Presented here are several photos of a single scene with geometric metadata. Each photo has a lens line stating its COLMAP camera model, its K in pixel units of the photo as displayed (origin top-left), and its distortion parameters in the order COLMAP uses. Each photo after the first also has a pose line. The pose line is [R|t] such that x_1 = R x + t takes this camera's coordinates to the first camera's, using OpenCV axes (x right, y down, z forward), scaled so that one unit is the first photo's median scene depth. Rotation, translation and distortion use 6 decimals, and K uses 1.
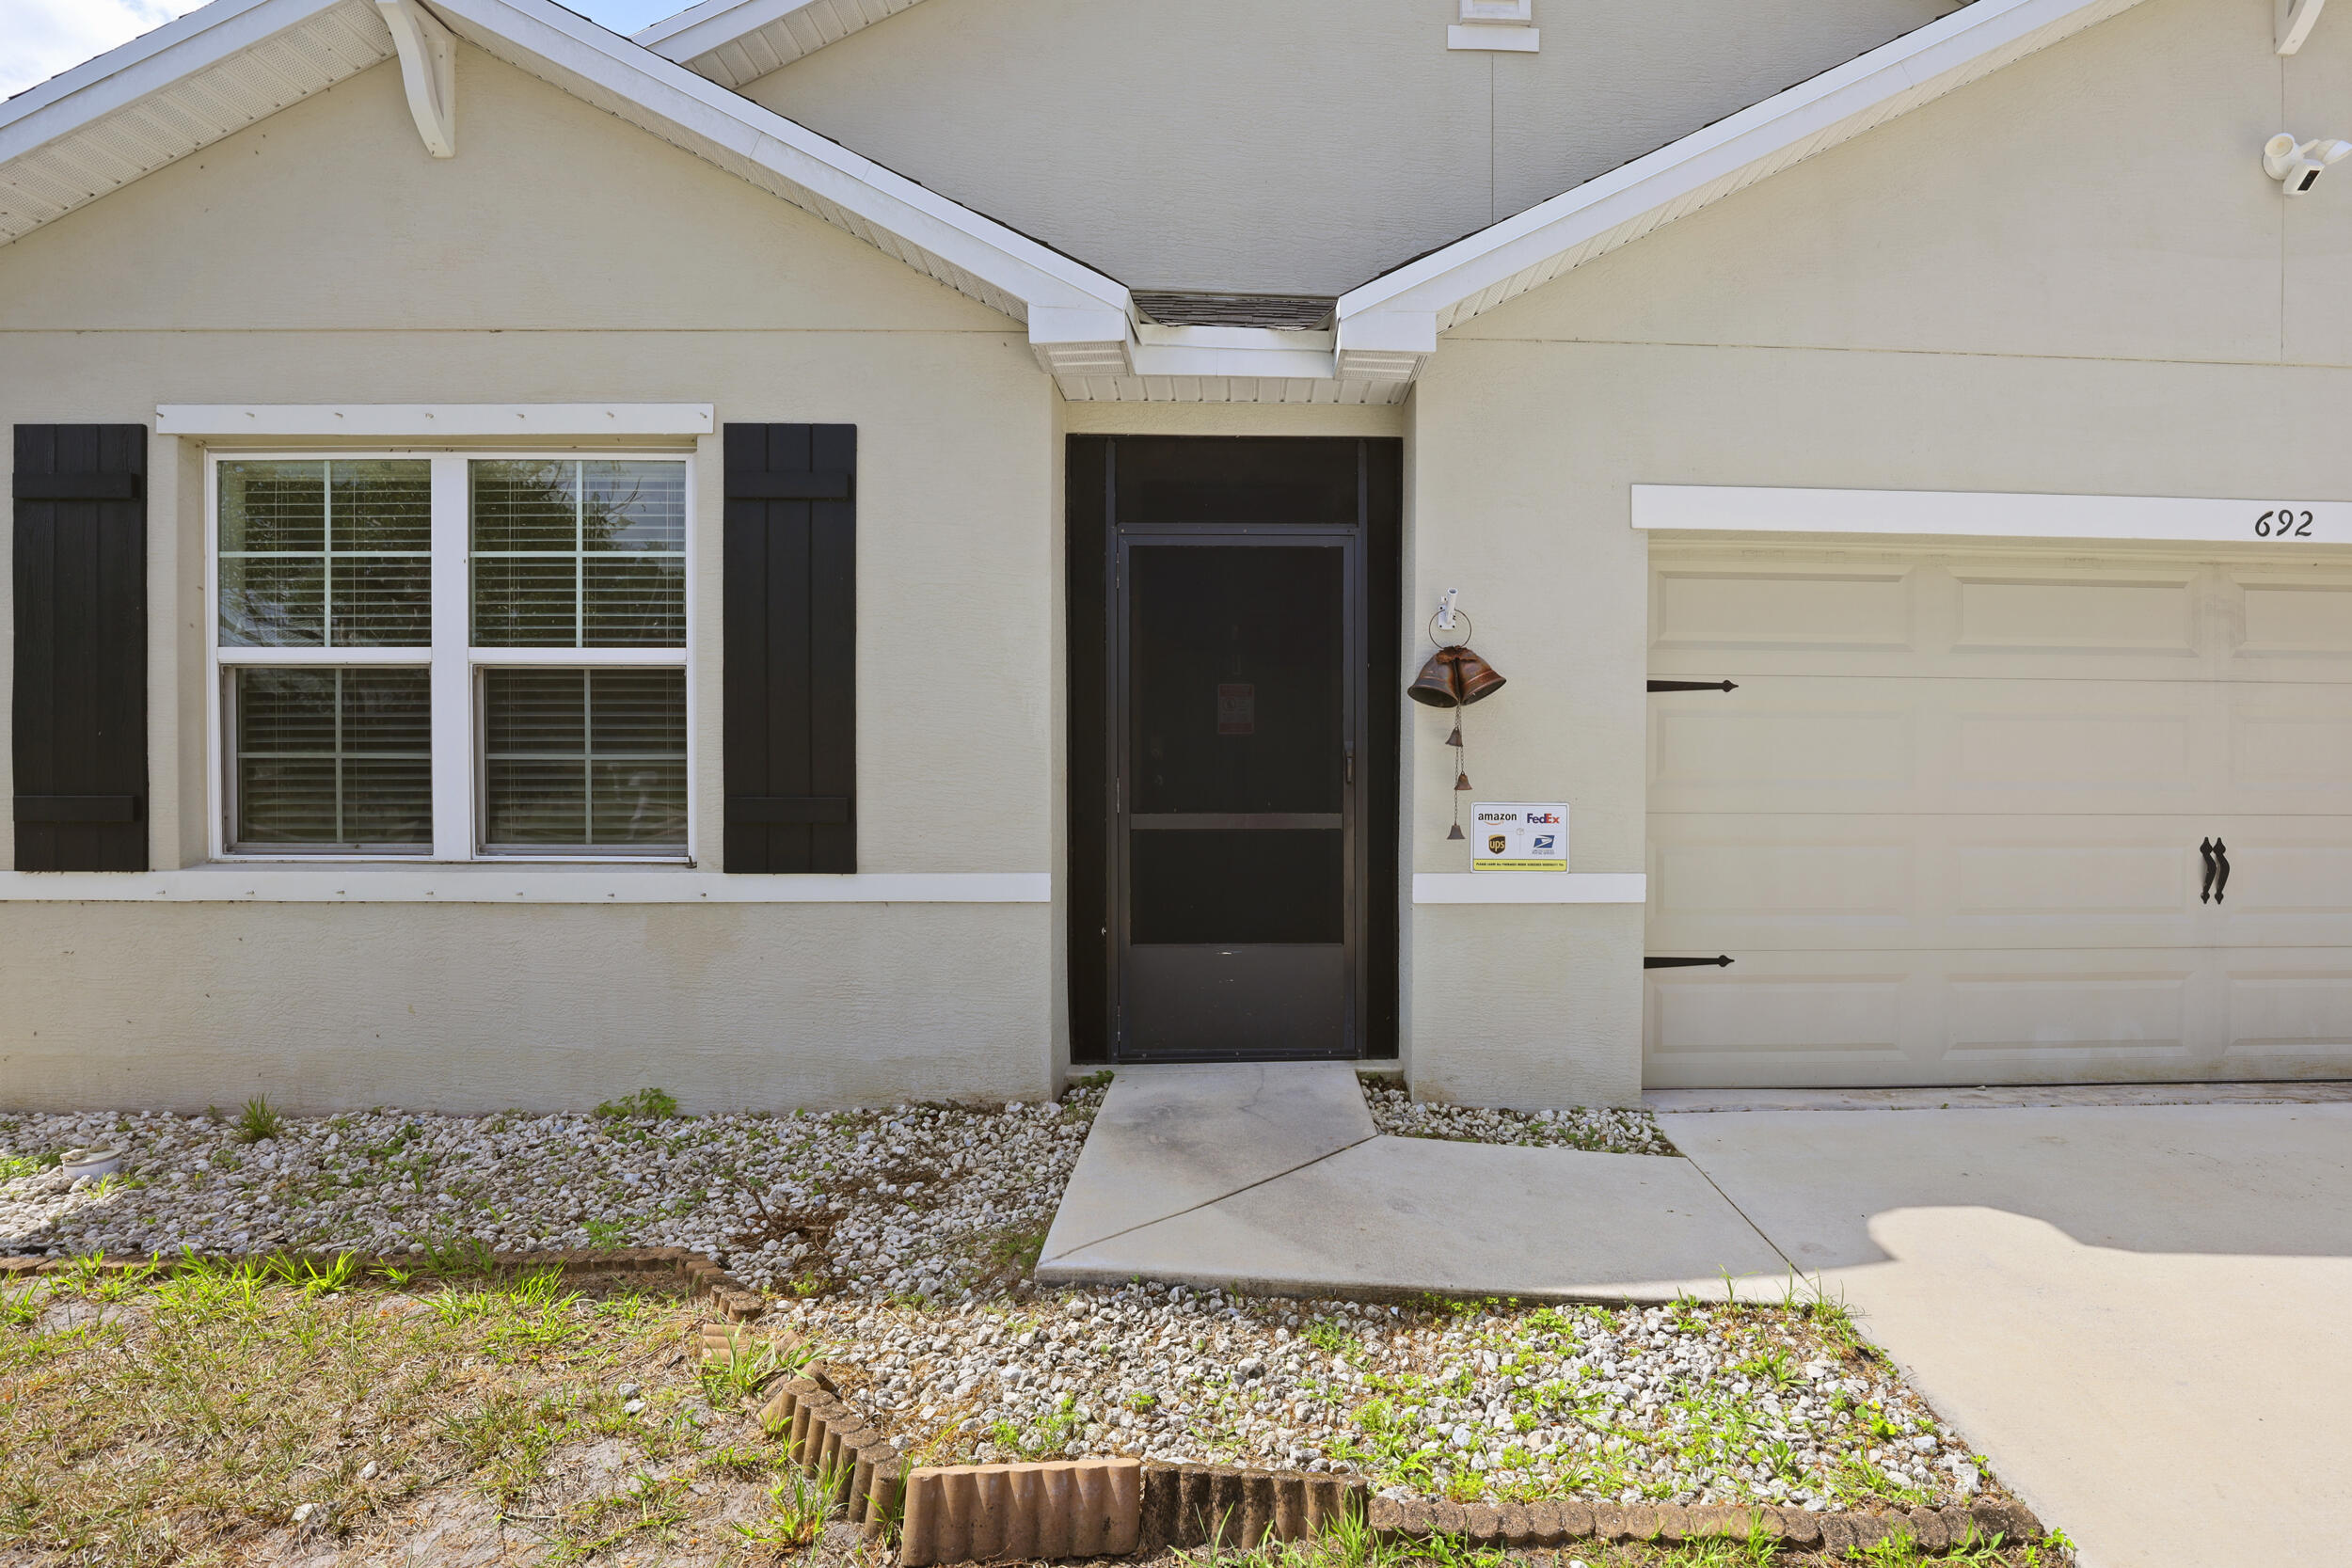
lens RADIAL K [[1066.7, 0, 1241.8], [0, 1066.7, 765.4], [0, 0, 1]] dist [-0.025881, 0.001127]
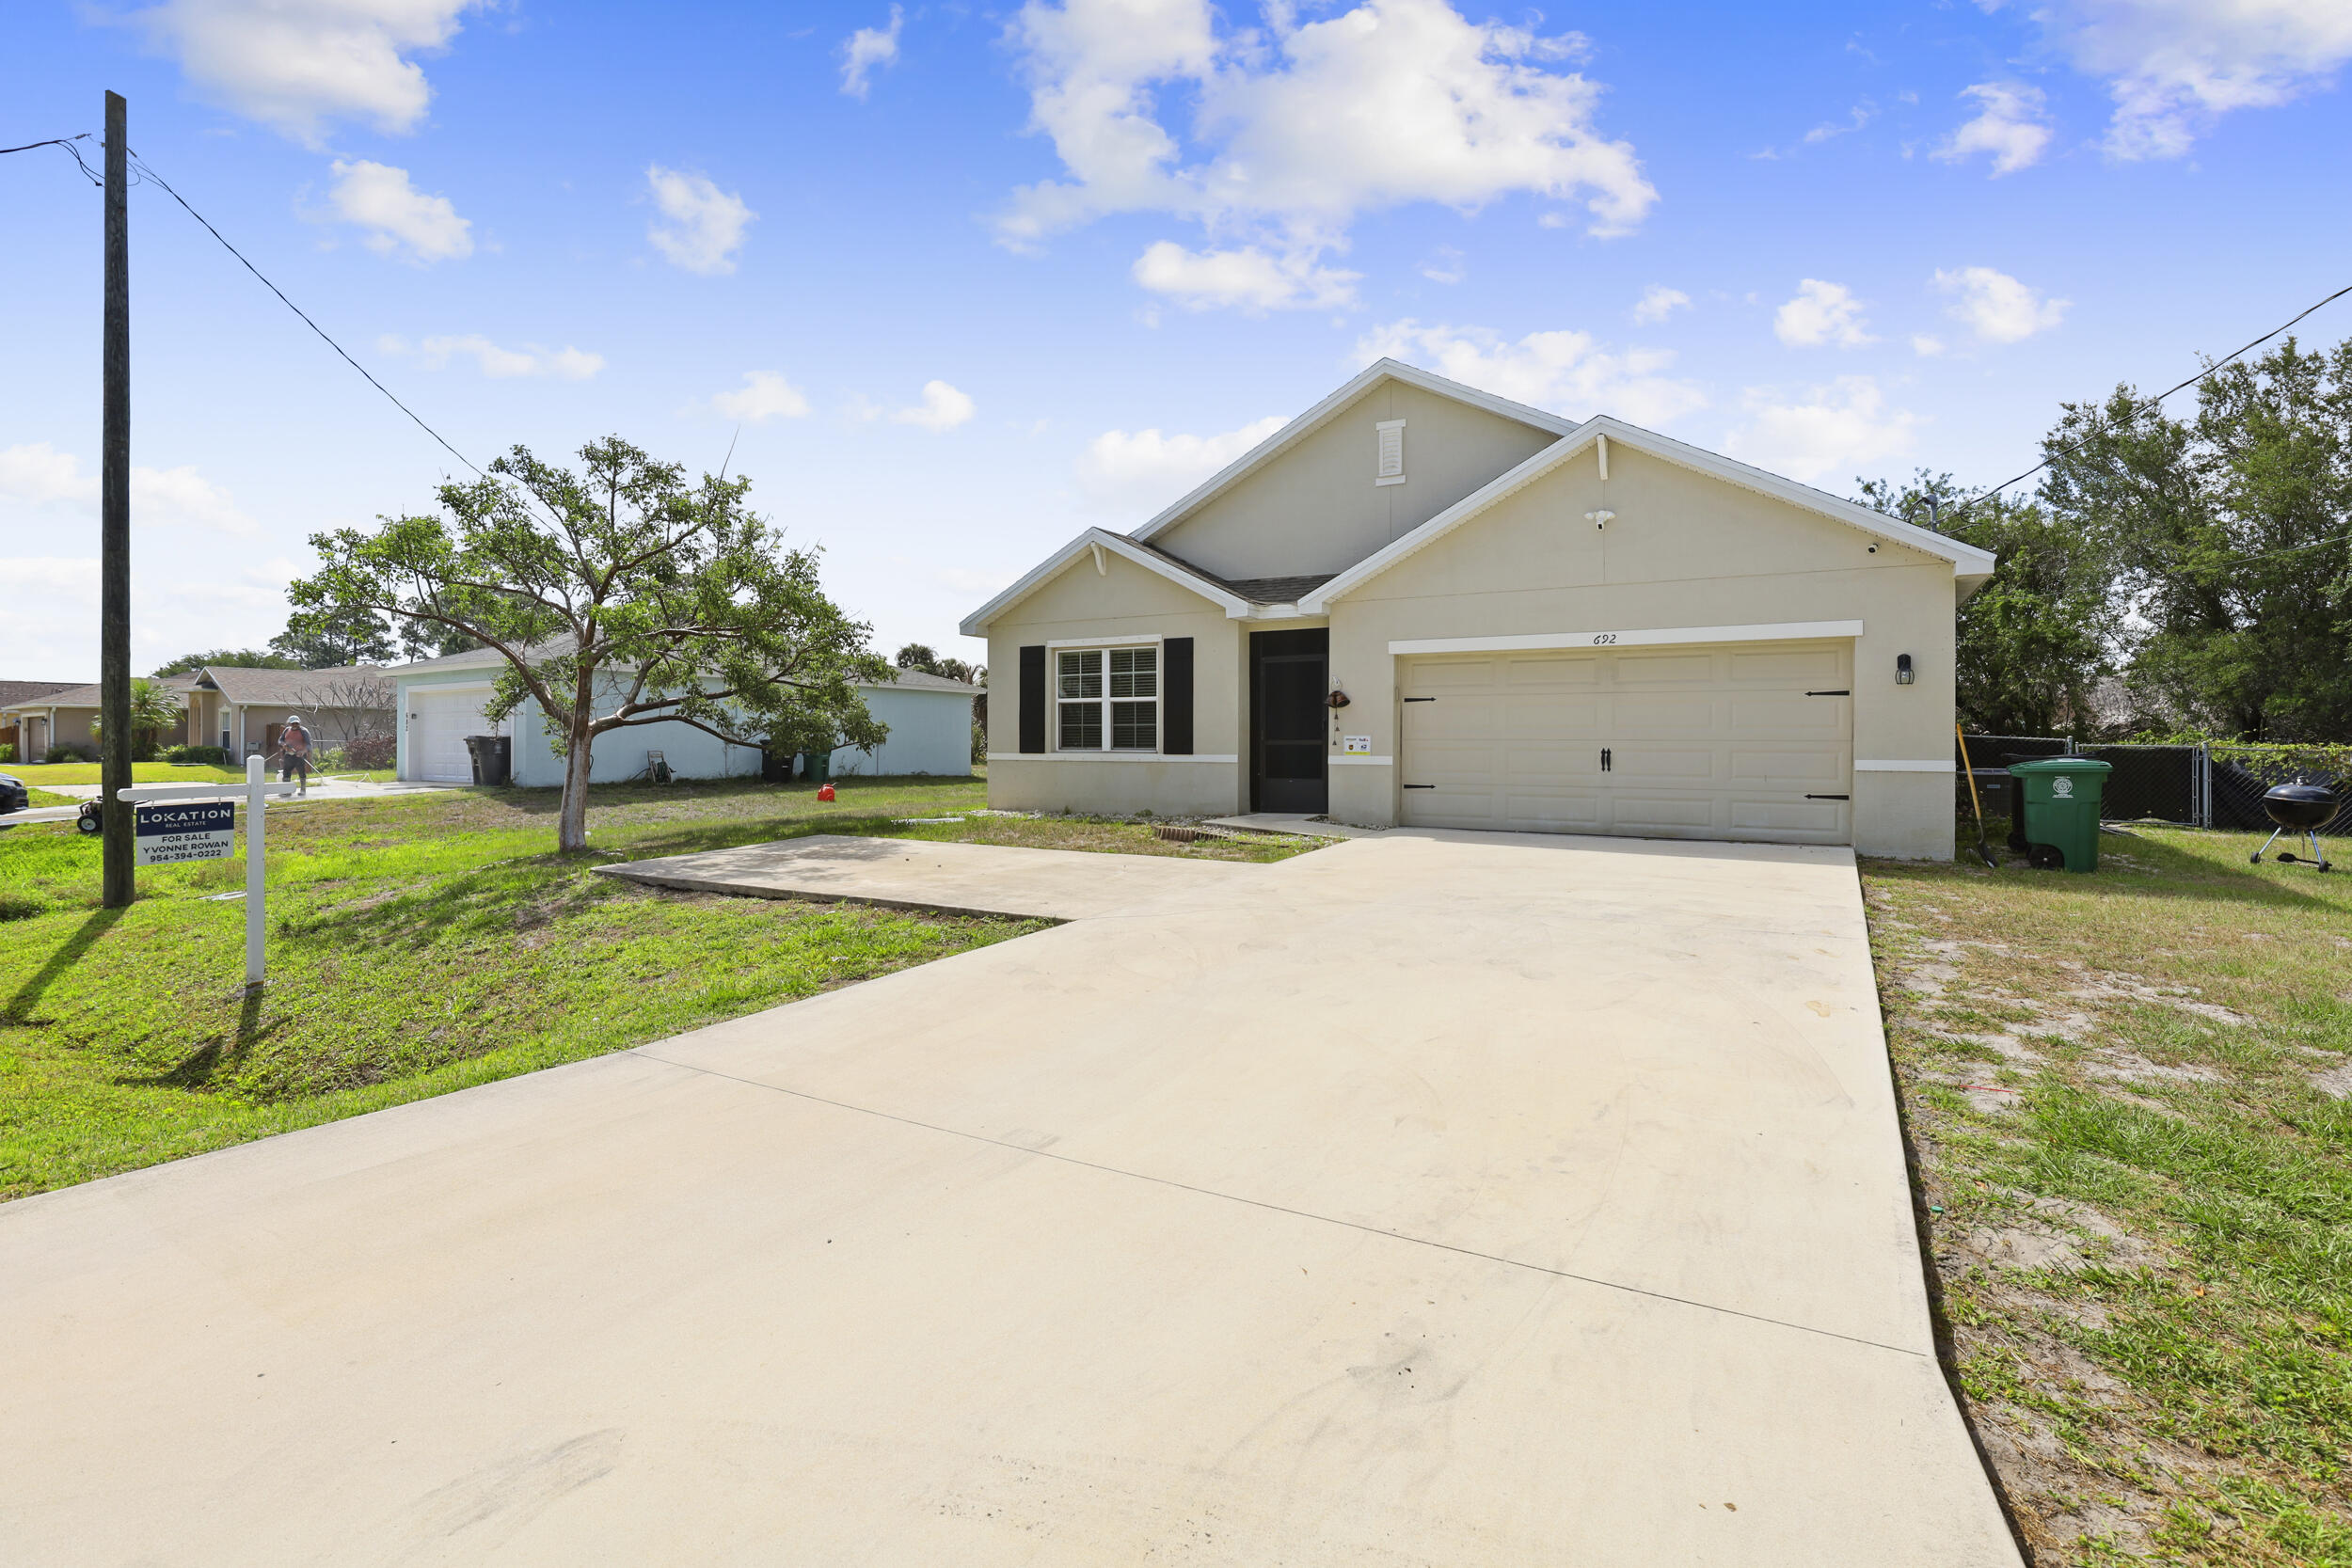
lens RADIAL K [[1066.7, 0, 1165.4], [0, 1066.7, 775.8], [0, 0, 1]] dist [-0.025881, 0.001127]
pose [[0.834483, 0.015394, -0.550818, 1.647642], [-0.008336, 0.999848, 0.015314, 0.118827], [0.550970, -0.008188, 0.834485, -2.226435]]
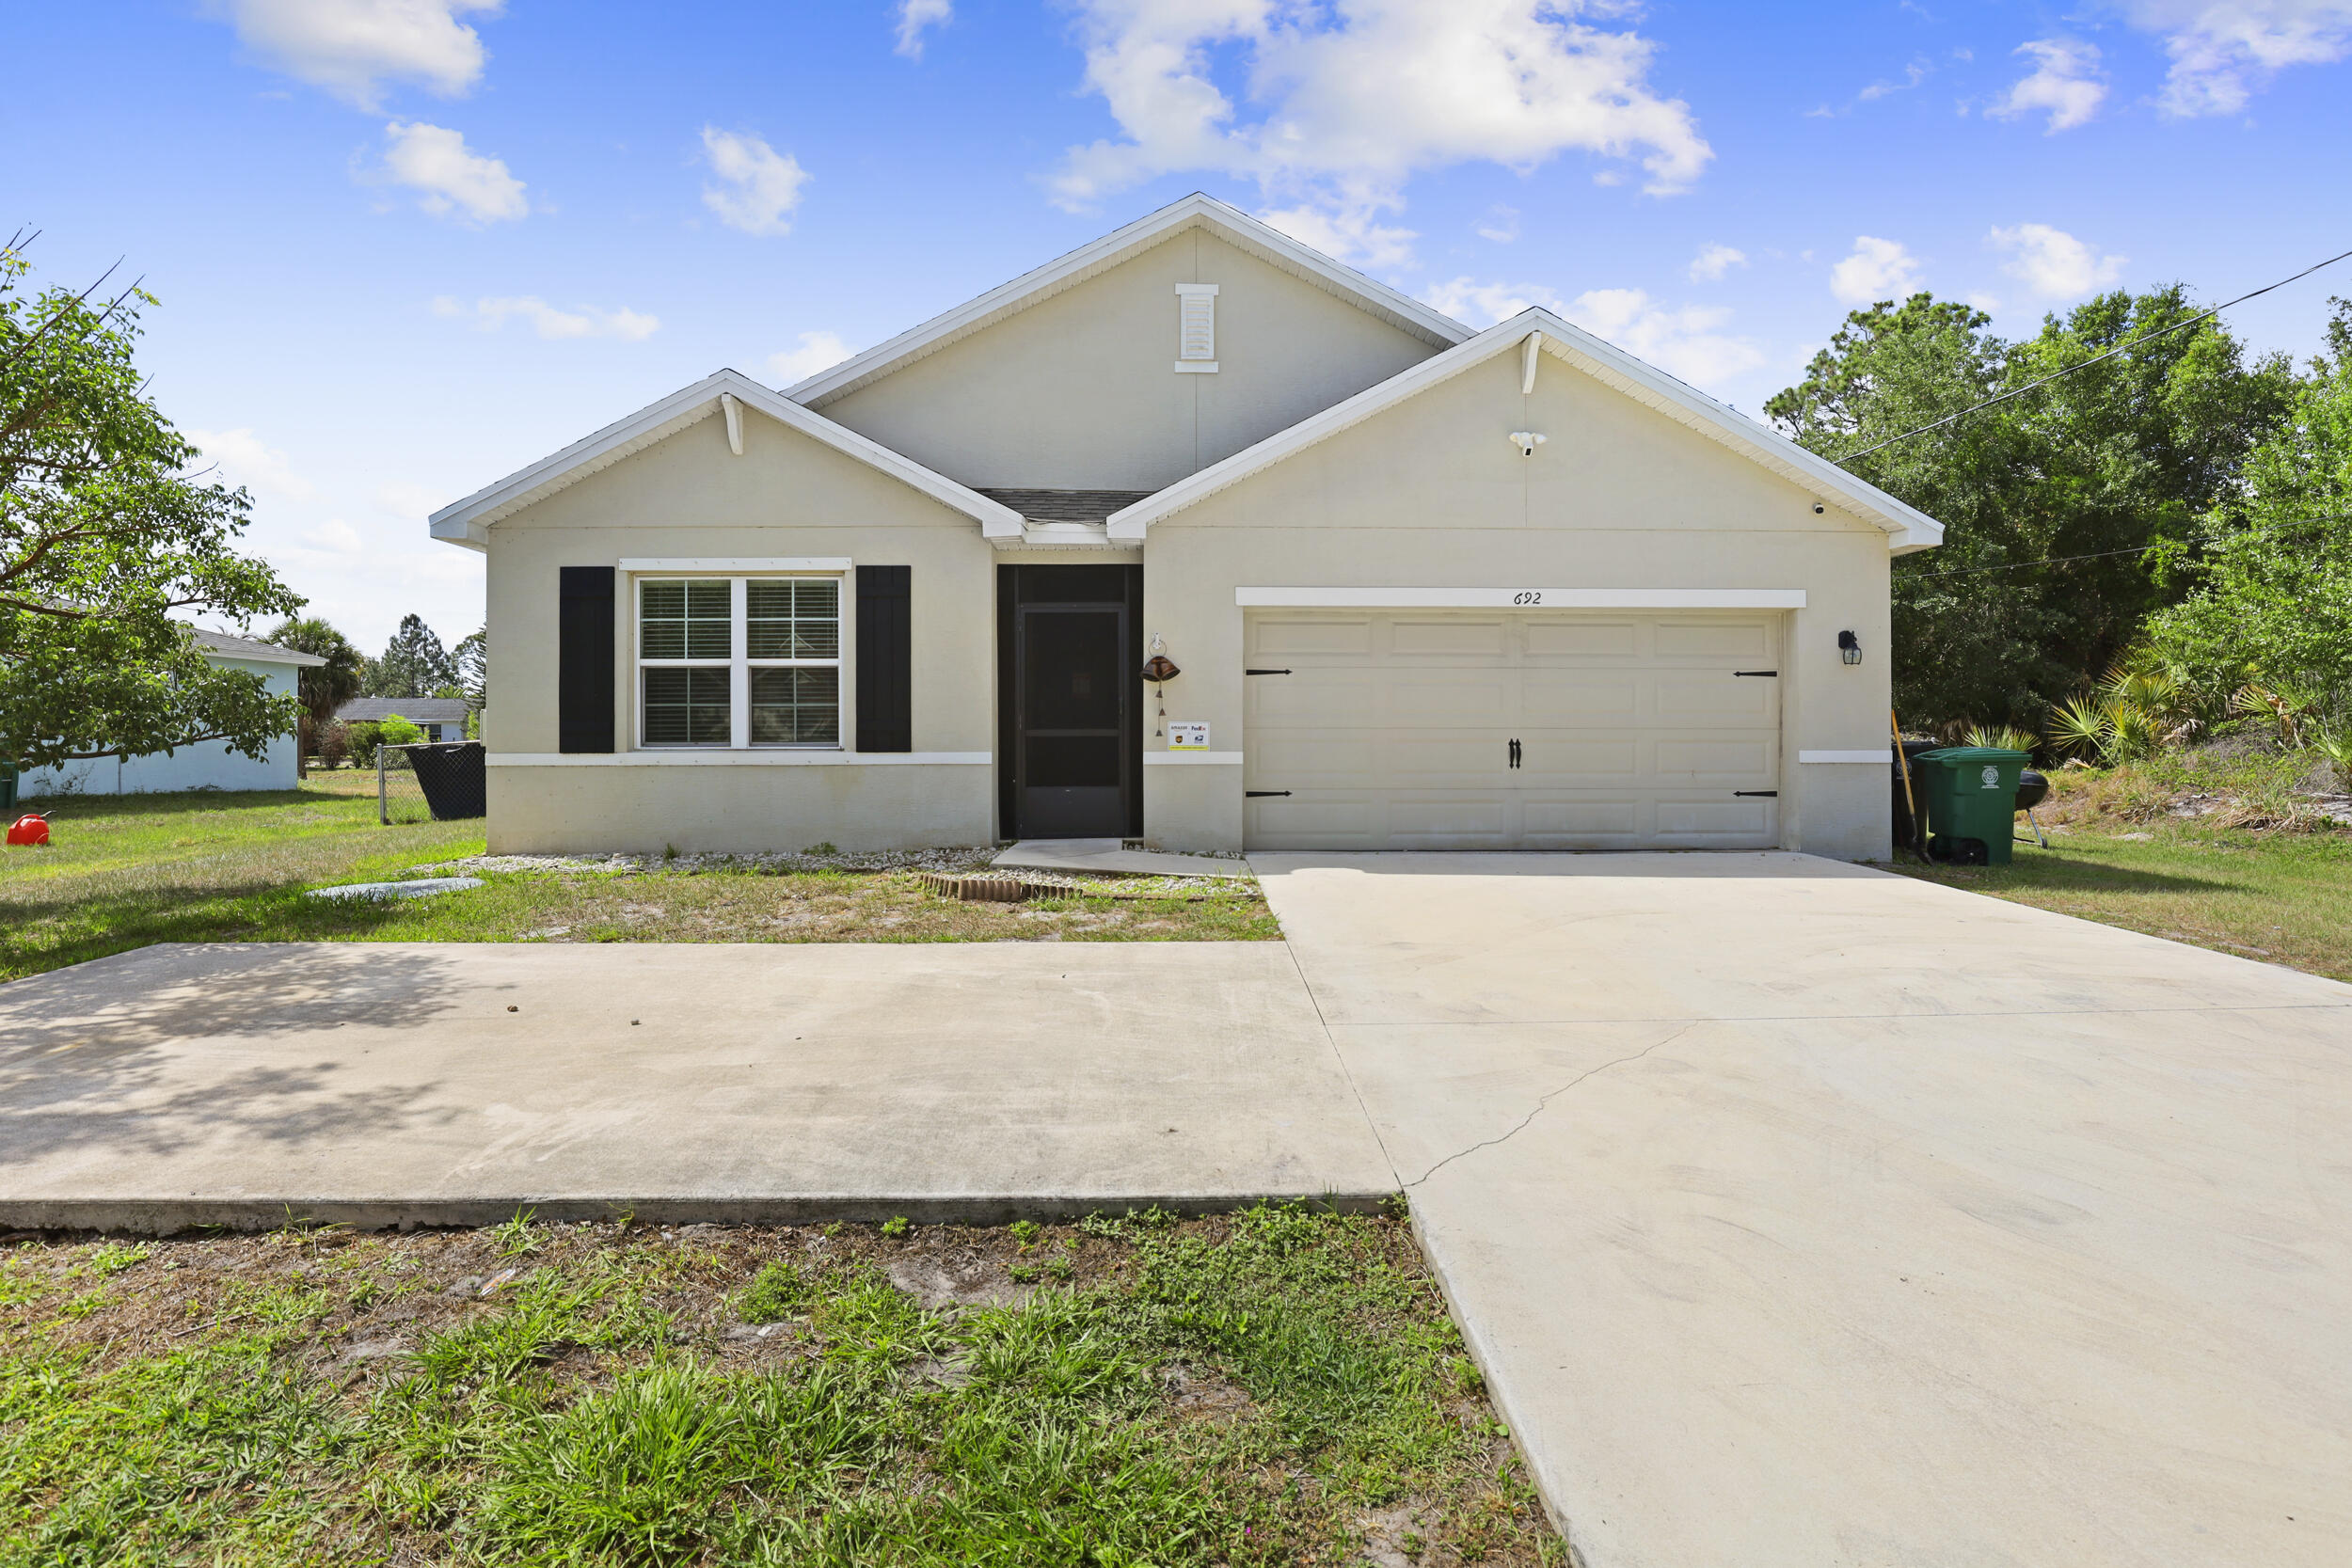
lens RADIAL K [[1066.7, 0, 1131.9], [0, 1066.7, 753.6], [0, 0, 1]] dist [-0.025881, 0.001127]
pose [[0.999576, -0.004451, -0.028759, 0.202778], [0.004328, 0.999981, -0.004326, 0.115819], [0.028778, 0.004200, 0.999577, -1.375309]]
